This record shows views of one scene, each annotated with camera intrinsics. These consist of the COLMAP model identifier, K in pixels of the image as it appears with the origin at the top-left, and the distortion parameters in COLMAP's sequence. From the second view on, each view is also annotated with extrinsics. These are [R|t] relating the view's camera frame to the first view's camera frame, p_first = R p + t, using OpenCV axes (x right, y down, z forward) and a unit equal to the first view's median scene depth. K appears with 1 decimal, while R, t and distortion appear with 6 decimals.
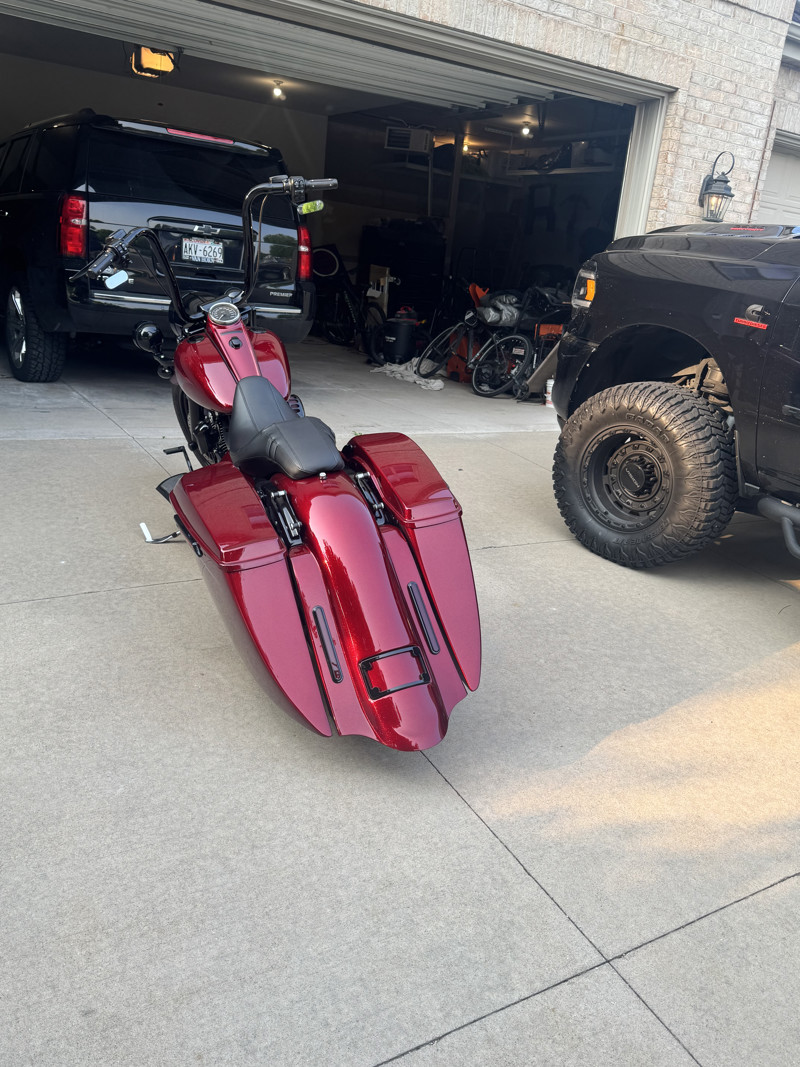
lens RADIAL K [[879.7, 0, 400.0], [0, 879.7, 533.5], [0, 0, 1]] dist [0.002360, 0.000968]
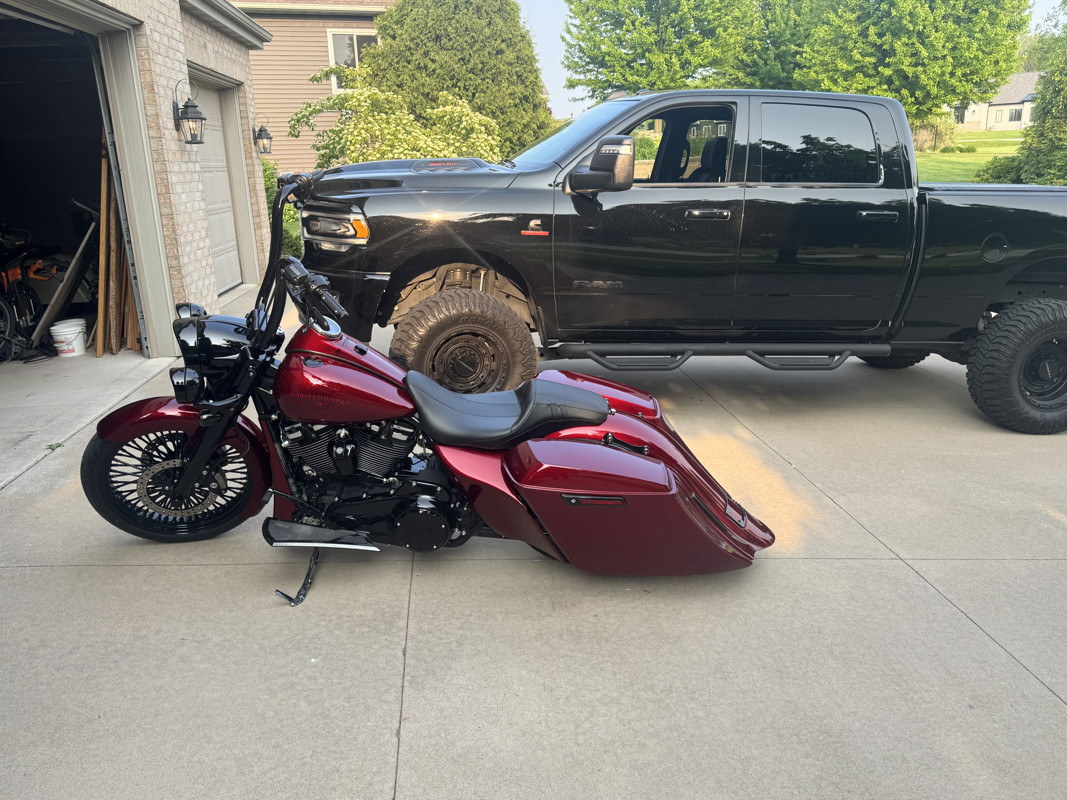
lens RADIAL K [[846.8, 0, 533.5], [0, 846.8, 400.0], [0, 0, 1]] dist [-0.003115, -0.002499]
pose [[0.427571, -0.350487, 0.833272, -0.841859], [0.335348, 0.917504, 0.213842, -0.282790], [-0.839479, 0.188004, 0.509833, 0.346773]]
